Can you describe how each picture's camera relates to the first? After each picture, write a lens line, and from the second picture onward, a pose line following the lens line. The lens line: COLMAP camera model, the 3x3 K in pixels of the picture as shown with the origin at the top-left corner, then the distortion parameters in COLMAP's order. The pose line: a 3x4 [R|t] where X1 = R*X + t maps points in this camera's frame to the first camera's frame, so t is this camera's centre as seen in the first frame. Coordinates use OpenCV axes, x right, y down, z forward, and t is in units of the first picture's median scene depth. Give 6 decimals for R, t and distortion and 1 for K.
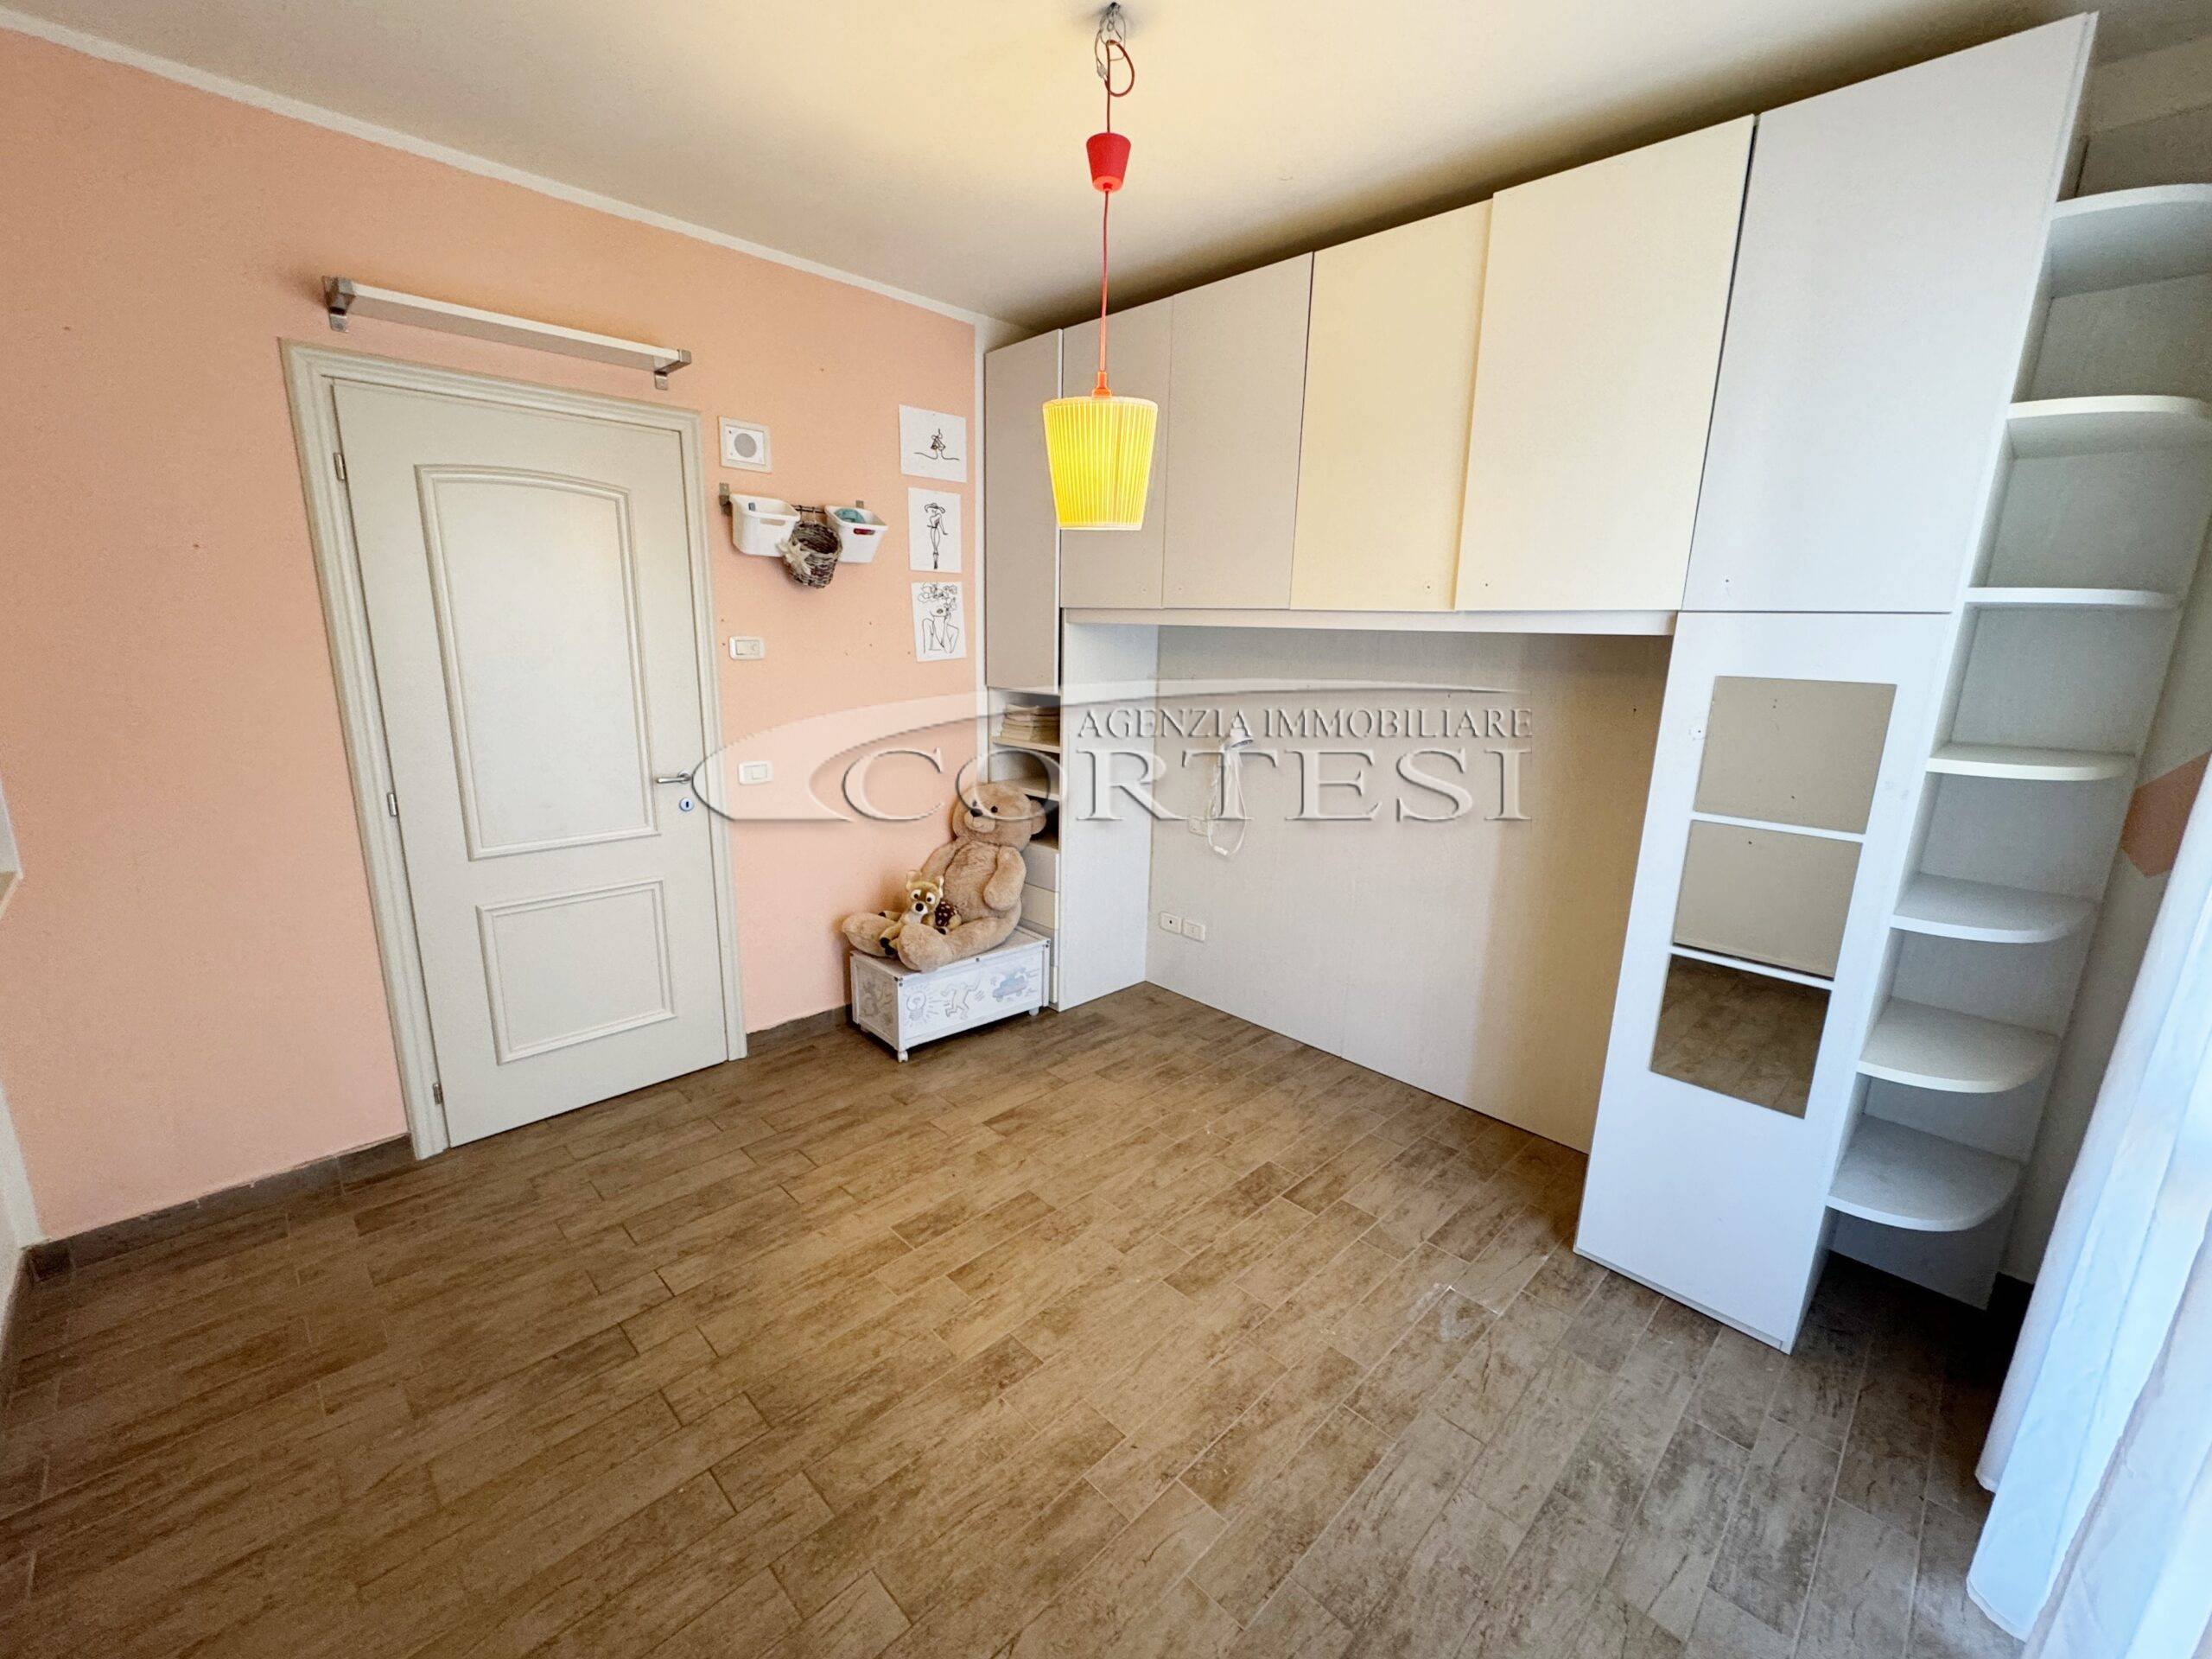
lens RADIAL K [[903.4, 0, 1107.5], [0, 903.4, 835.3], [0, 0, 1]] dist [-0.002954, 0.000908]
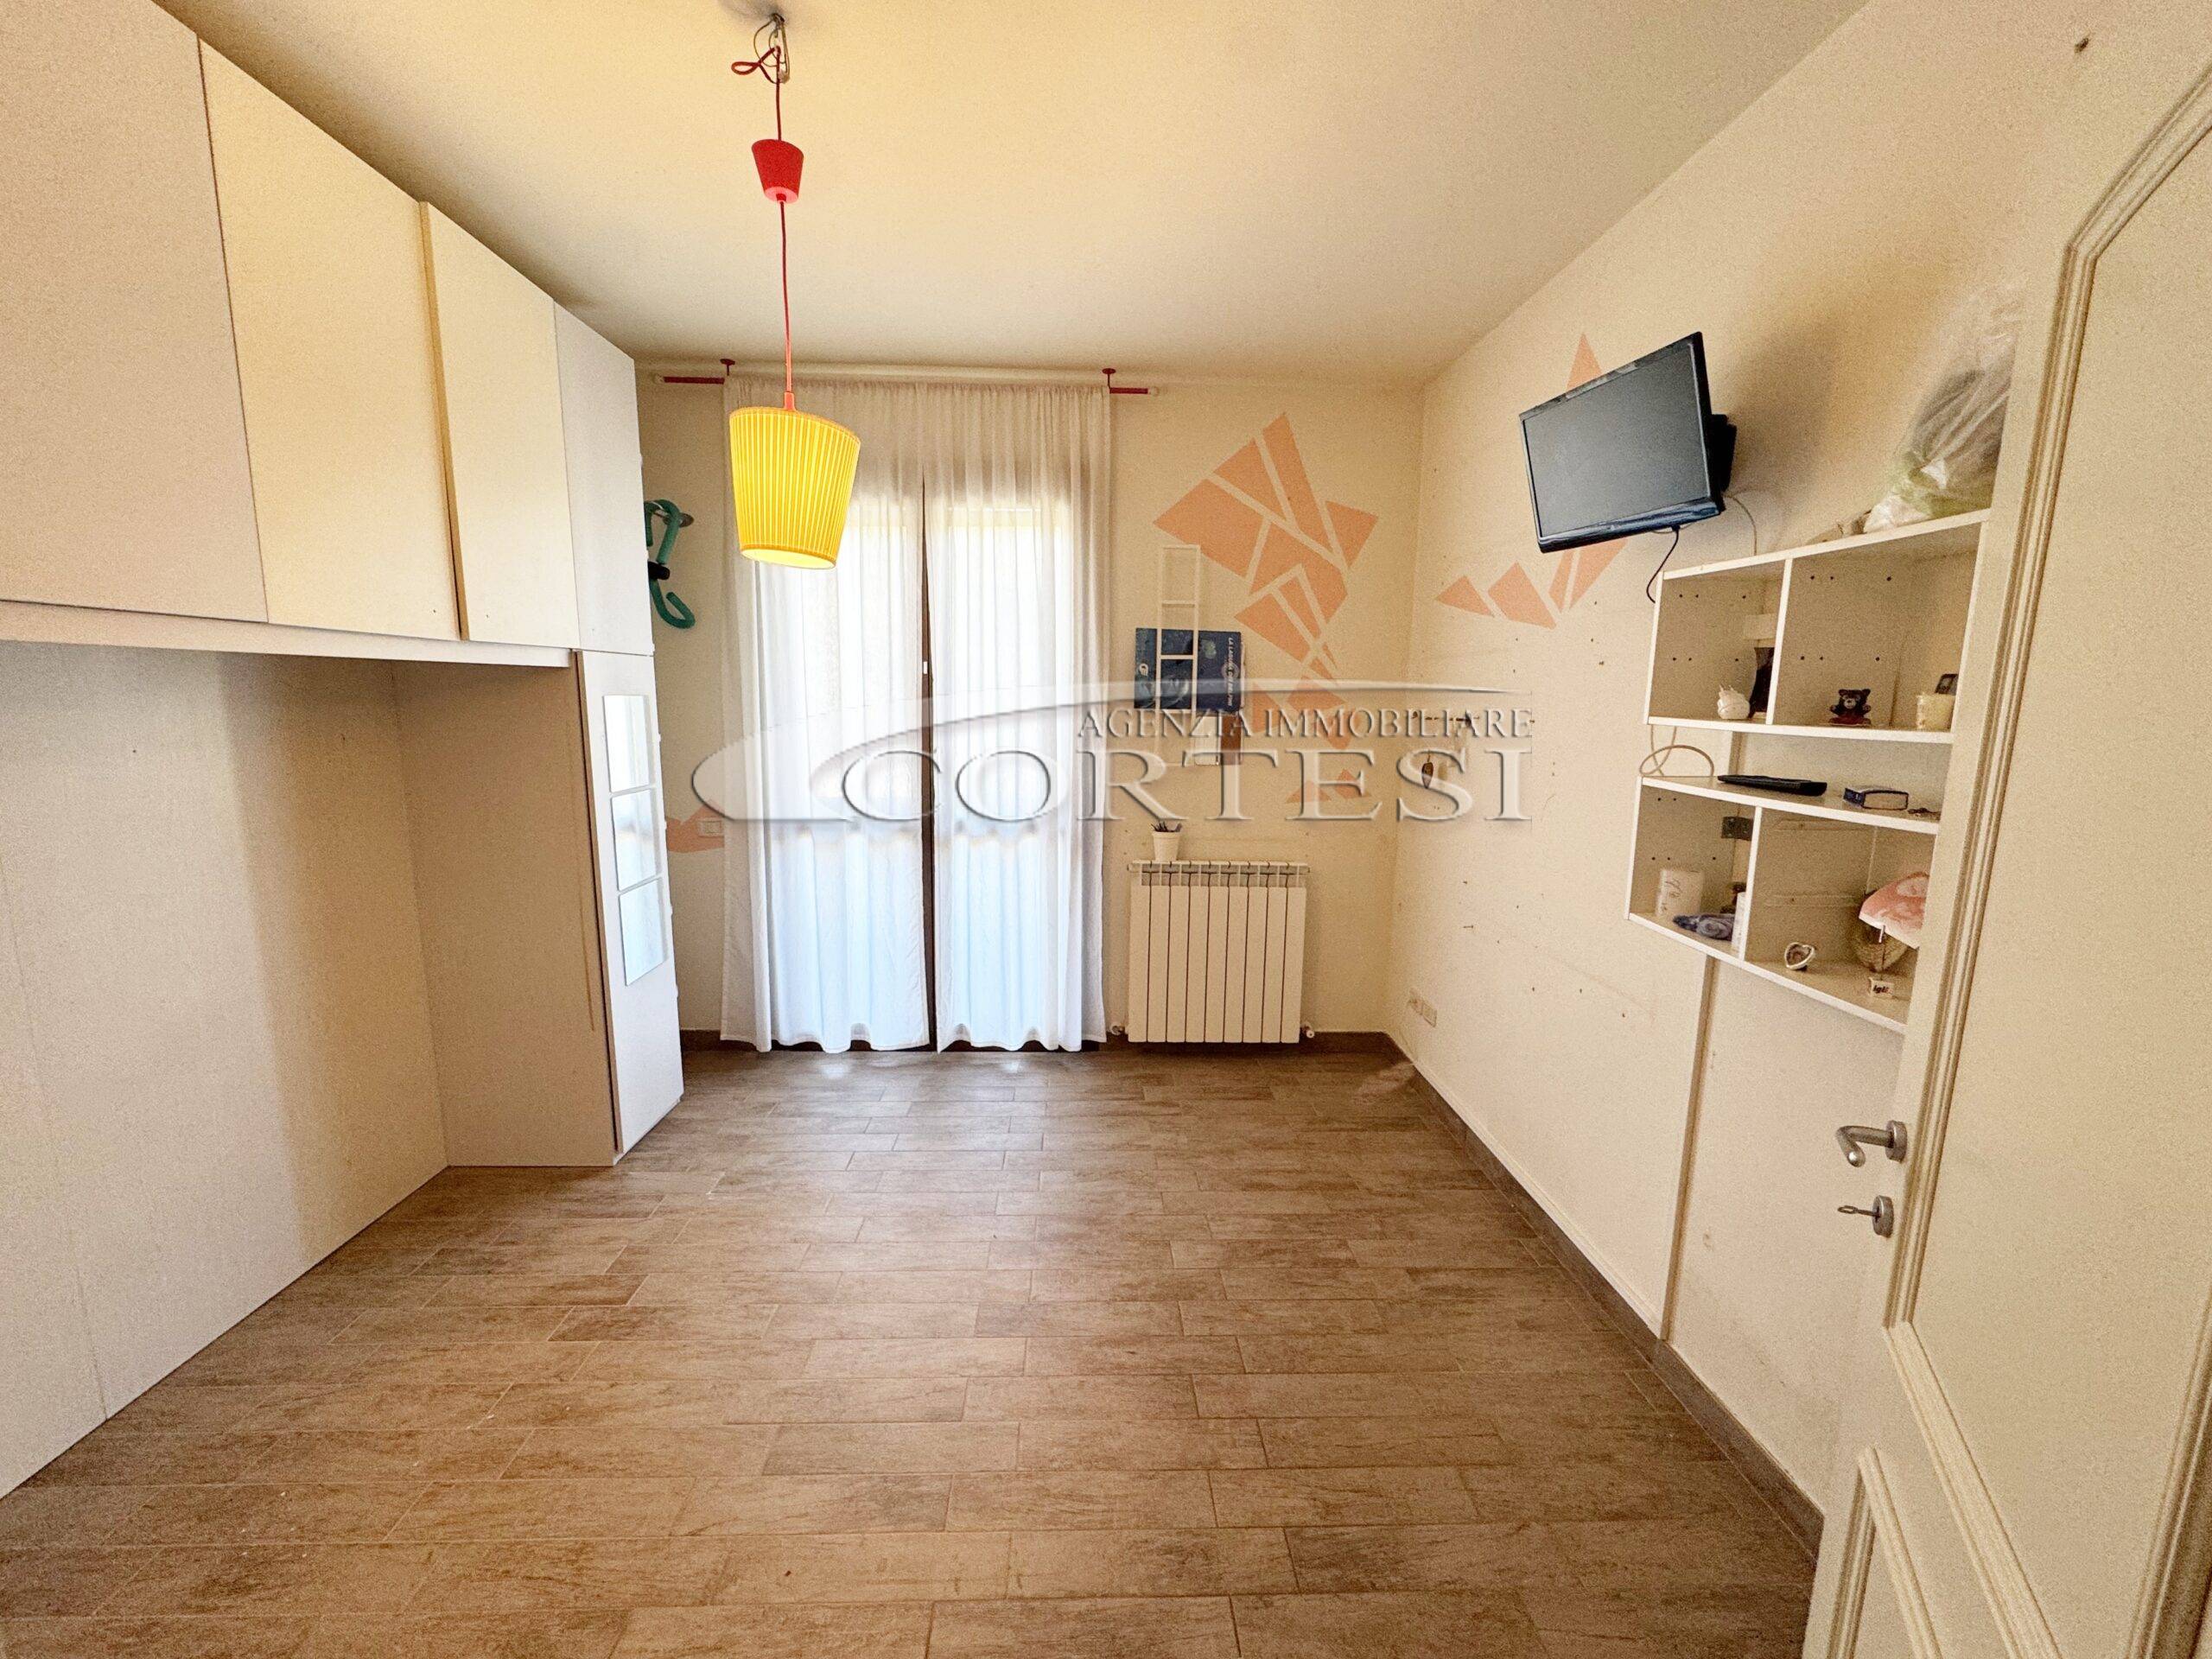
lens RADIAL K [[903.4, 0, 1107.5], [0, 903.4, 835.3], [0, 0, 1]] dist [-0.002954, 0.000908]
pose [[-0.729660, -0.139590, 0.669411, -0.717837], [0.122822, 0.936269, 0.329114, -0.275198], [-0.672689, 0.322359, -0.666013, 1.200941]]
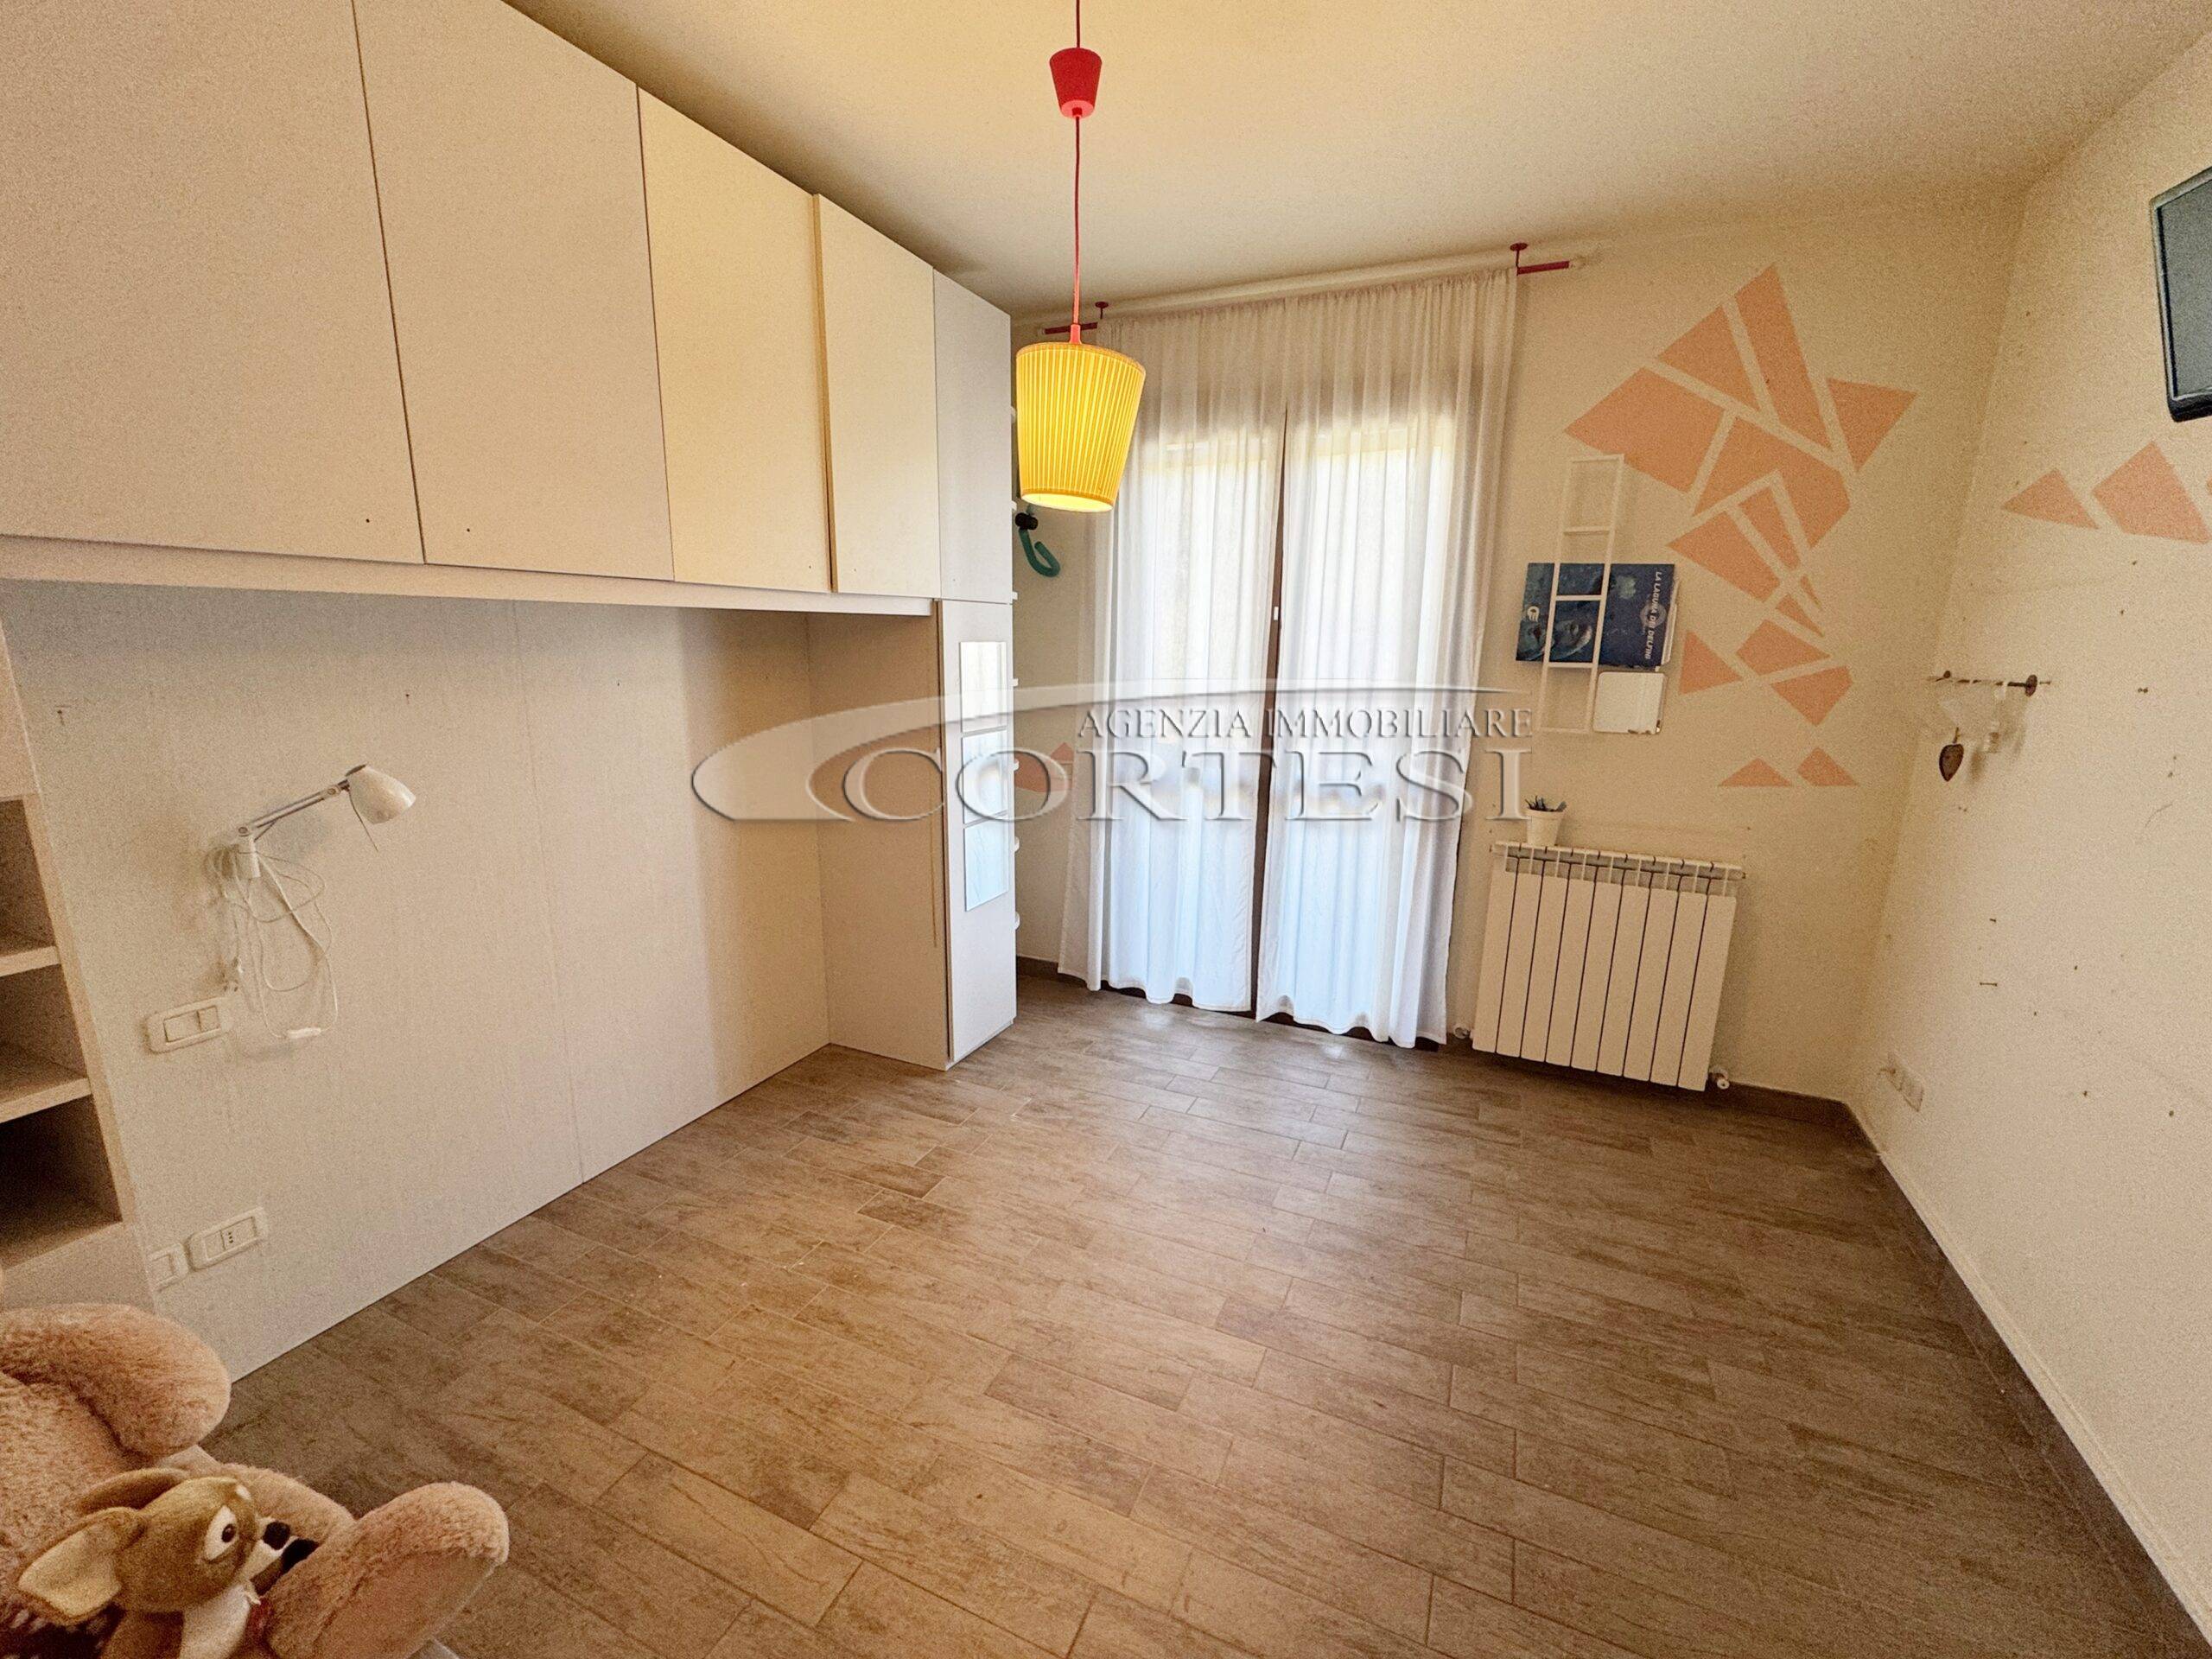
lens RADIAL K [[930.0, 0, 1101.9], [0, 930.0, 835.7], [0, 0, 1]] dist [-0.000865, -0.000302]
pose [[-0.354918, -0.228765, 0.906477, -0.739974], [0.185206, 0.933179, 0.308018, -0.251308], [-0.916369, 0.277207, -0.288834, 1.073473]]
